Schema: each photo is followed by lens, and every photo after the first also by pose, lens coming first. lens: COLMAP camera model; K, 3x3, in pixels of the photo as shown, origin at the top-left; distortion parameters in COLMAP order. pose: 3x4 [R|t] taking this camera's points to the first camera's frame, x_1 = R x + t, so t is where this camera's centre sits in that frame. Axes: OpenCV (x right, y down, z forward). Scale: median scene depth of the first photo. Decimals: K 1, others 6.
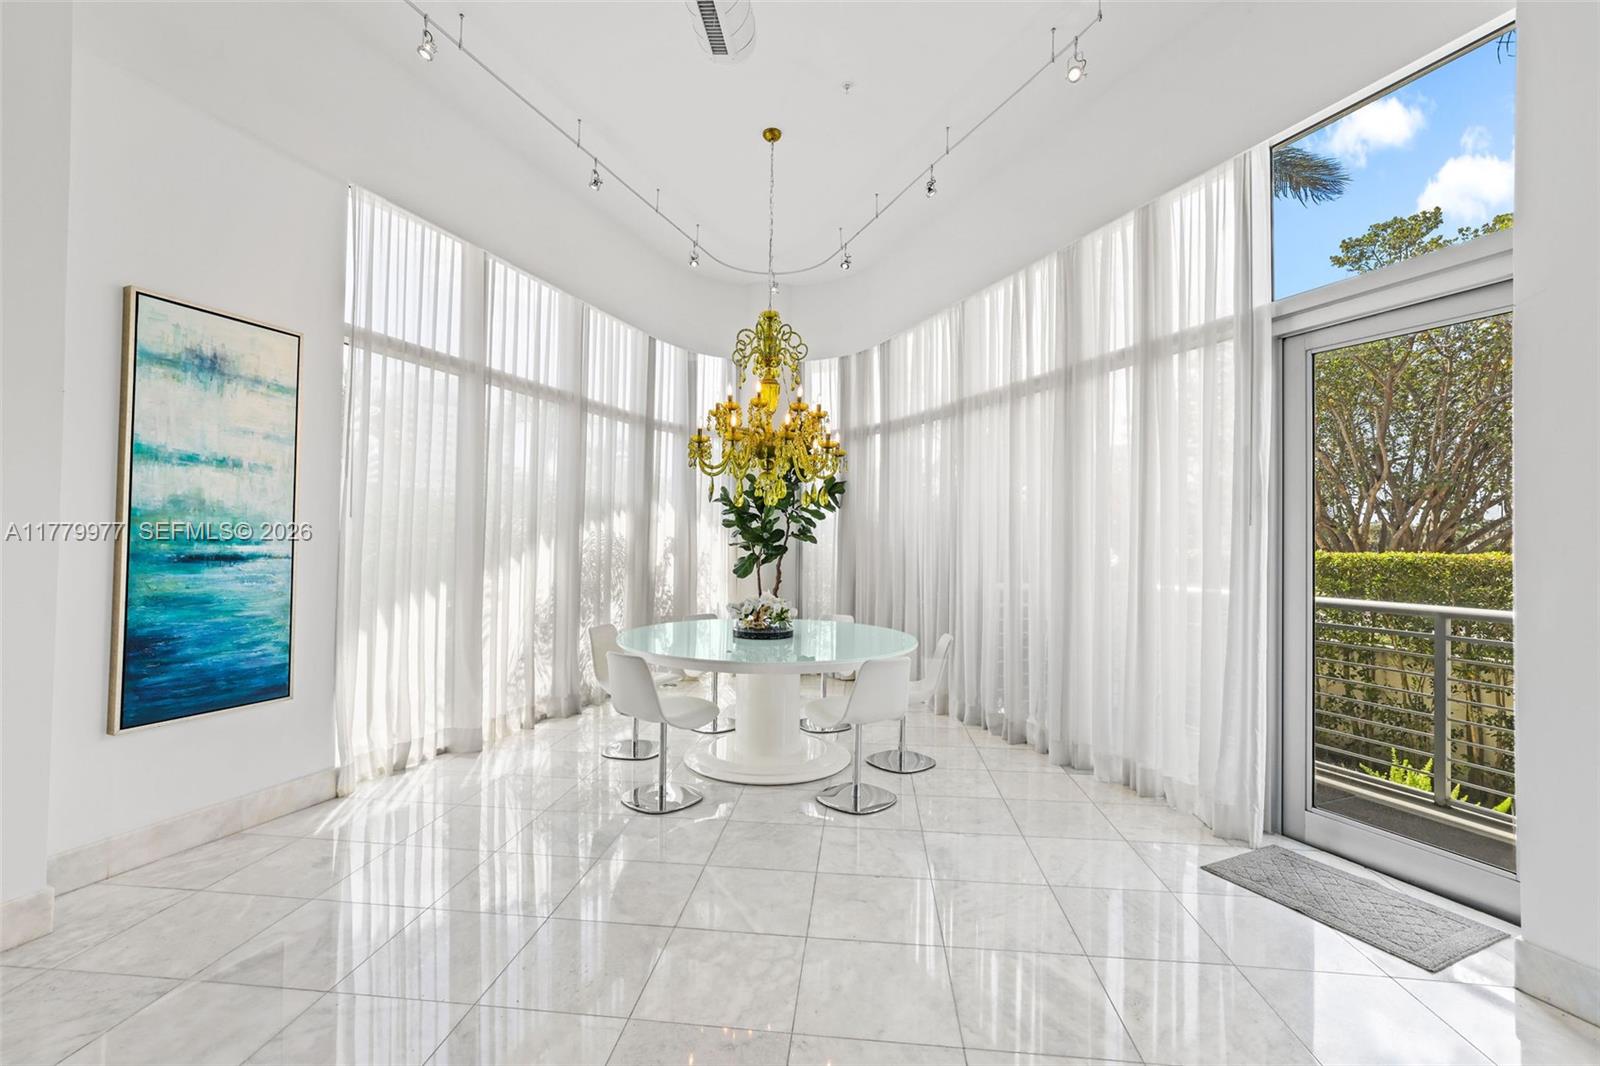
lens RADIAL K [[649.9, 0, 800.0], [0, 649.9, 533.0], [0, 0, 1]] dist [-0.000818, -0.000064]
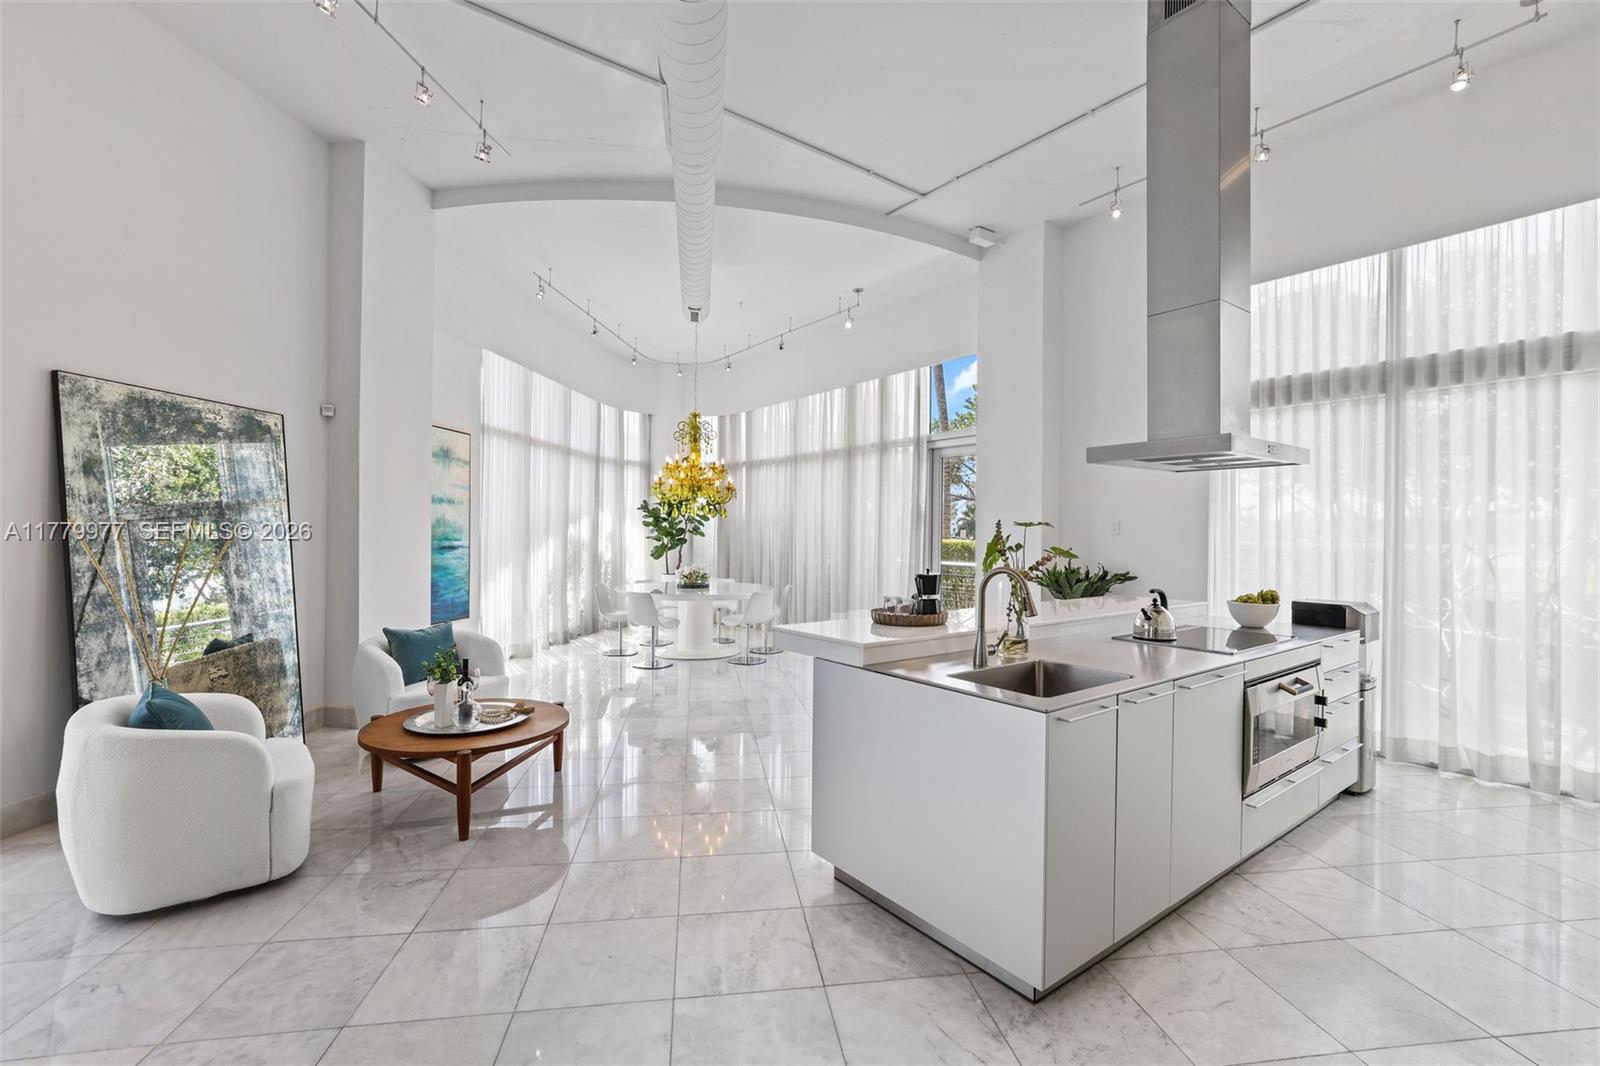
lens RADIAL K [[649.9, 0, 800.0], [0, 649.9, 533.0], [0, 0, 1]] dist [-0.000818, -0.000064]
pose [[0.966601, -0.001499, 0.256283, -0.173933], [-0.003304, 0.999827, 0.018309, -0.024873], [-0.256266, -0.018545, 0.966428, -0.641705]]
